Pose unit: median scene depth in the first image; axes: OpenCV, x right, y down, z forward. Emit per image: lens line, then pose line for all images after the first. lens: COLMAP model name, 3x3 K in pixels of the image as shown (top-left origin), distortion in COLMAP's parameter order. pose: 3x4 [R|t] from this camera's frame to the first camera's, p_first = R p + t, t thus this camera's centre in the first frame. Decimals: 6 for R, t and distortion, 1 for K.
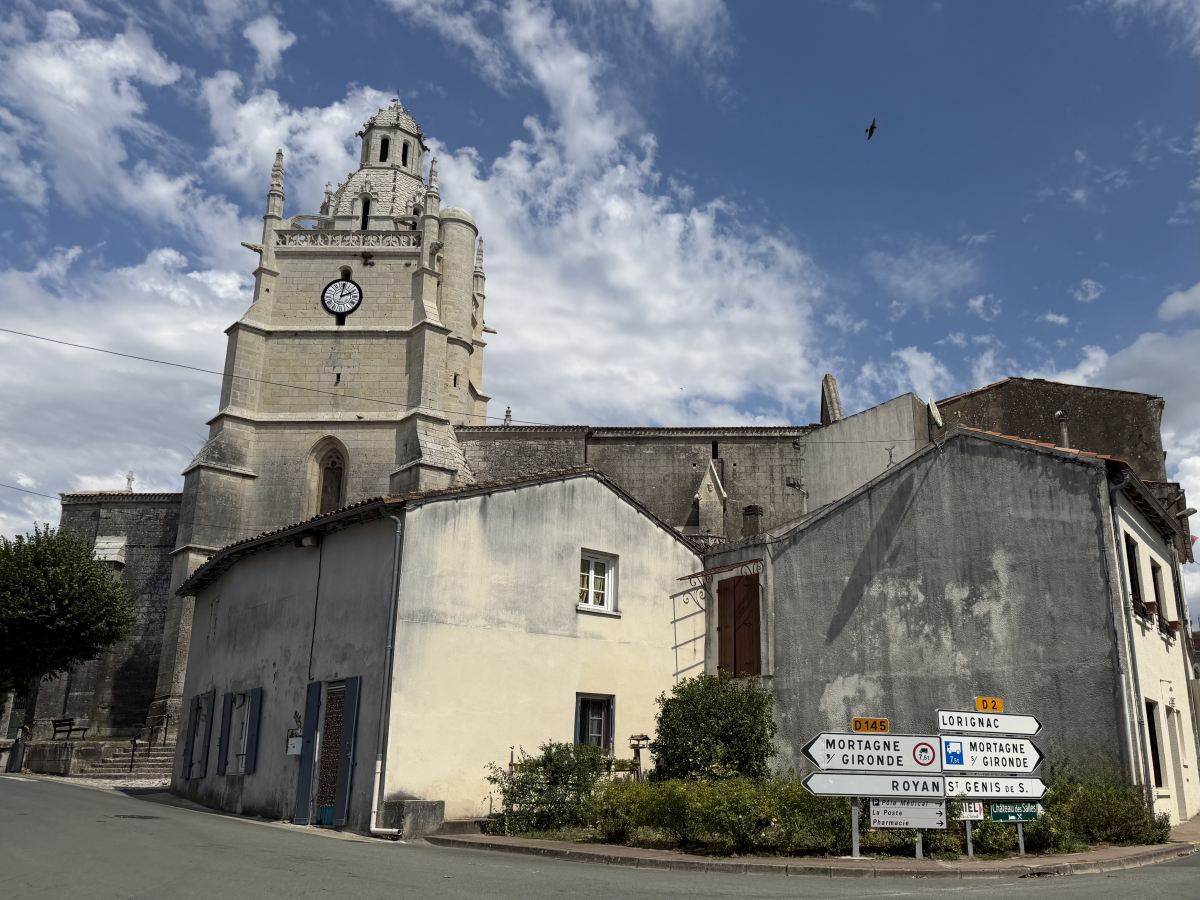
lens RADIAL K [[925.2, 0, 720.8], [0, 925.2, 506.8], [0, 0, 1]] dist [0.134134, -0.243535]
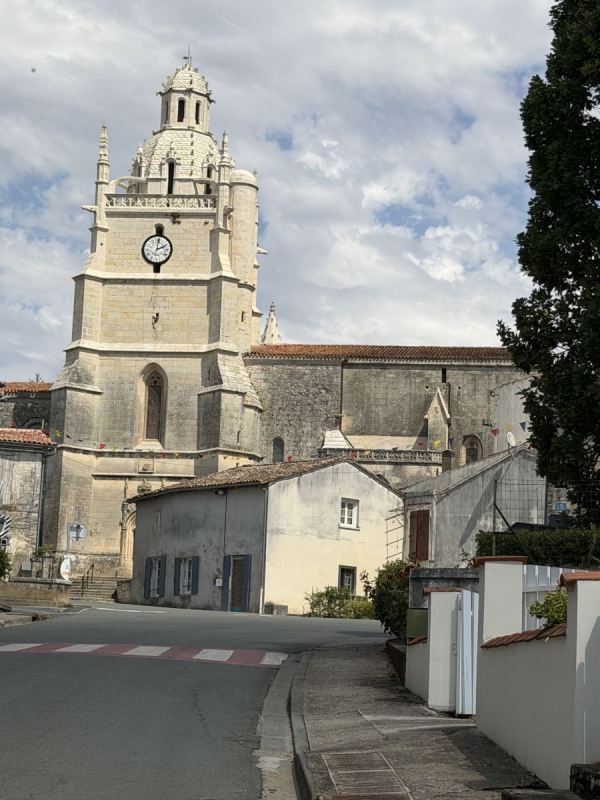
lens RADIAL K [[1663.6, 0, 300.0], [0, 1663.6, 400.0], [0, 0, 1]] dist [0.078531, 0.183953]
pose [[0.986392, 0.025181, -0.162473, 0.174633], [-0.008001, 0.994383, 0.105540, -0.274750], [0.164218, -0.102804, 0.981052, -1.291363]]
